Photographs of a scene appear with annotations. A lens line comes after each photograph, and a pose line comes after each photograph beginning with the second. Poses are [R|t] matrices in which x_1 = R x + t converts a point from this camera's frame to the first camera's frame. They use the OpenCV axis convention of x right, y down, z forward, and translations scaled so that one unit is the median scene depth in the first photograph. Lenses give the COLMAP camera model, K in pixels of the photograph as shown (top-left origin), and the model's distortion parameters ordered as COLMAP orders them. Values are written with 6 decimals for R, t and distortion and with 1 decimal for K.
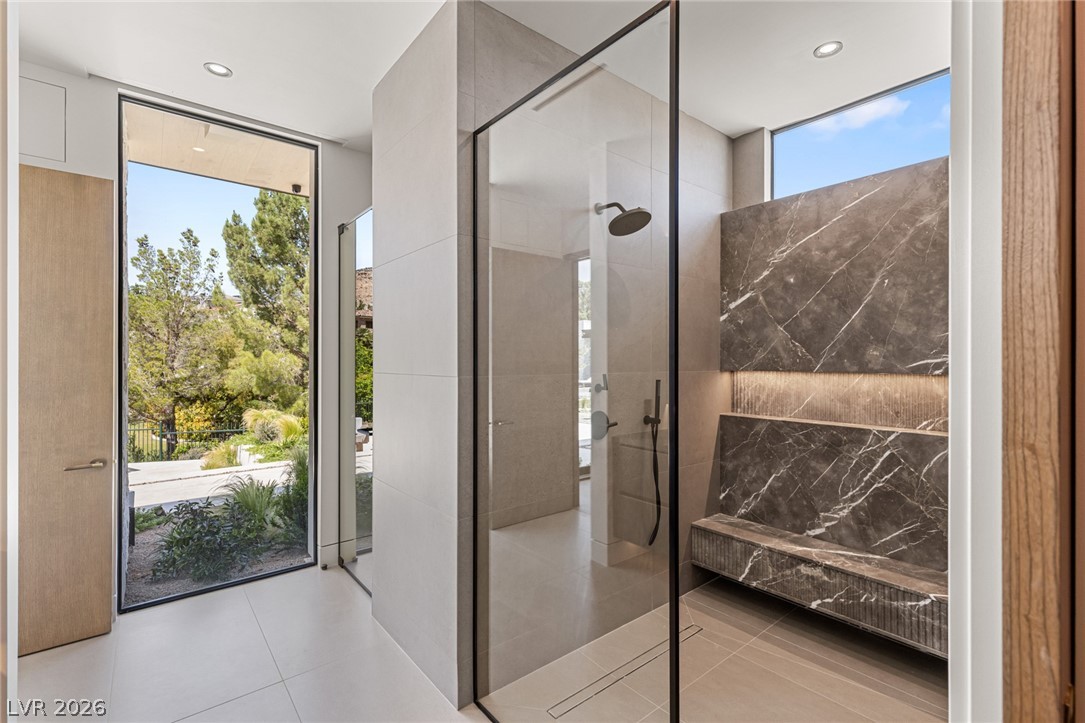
lens RADIAL K [[493.2, 0, 541.6], [0, 493.2, 361.8], [0, 0, 1]] dist [0.013665, -0.002369]
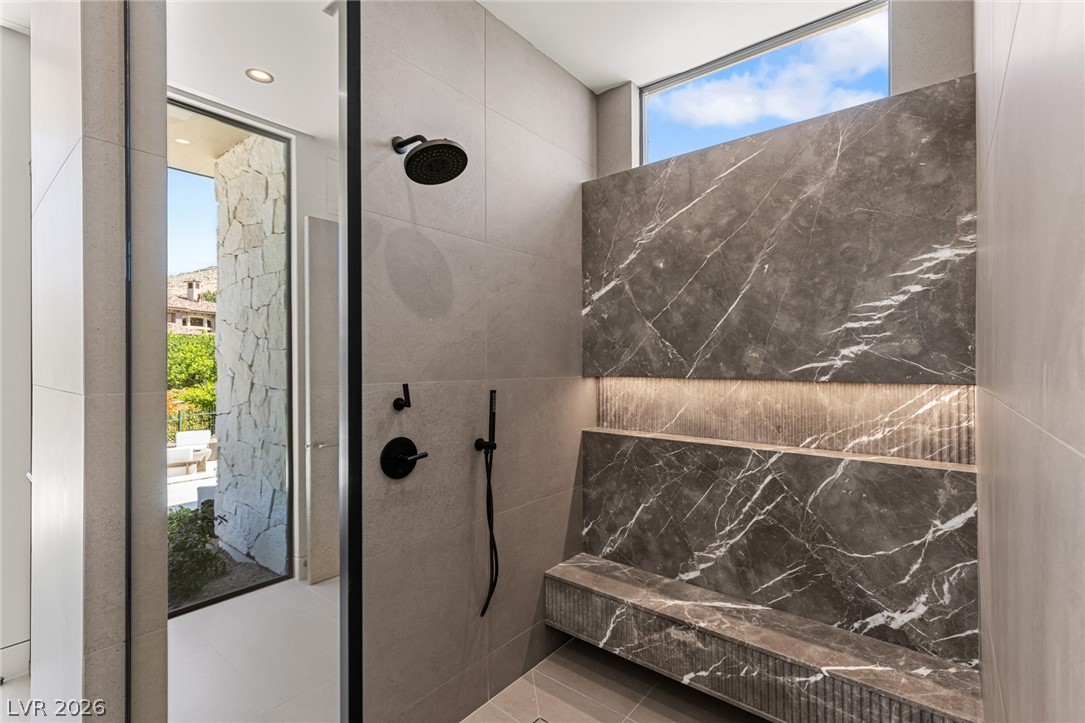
lens RADIAL K [[493.2, 0, 541.6], [0, 493.2, 360.1], [0, 0, 1]] dist [0.013665, -0.002369]
pose [[0.980117, 0.000626, 0.198417, 0.160736], [0.001254, 0.999956, -0.009348, -0.001958], [-0.198414, 0.009411, 0.980073, 0.260498]]
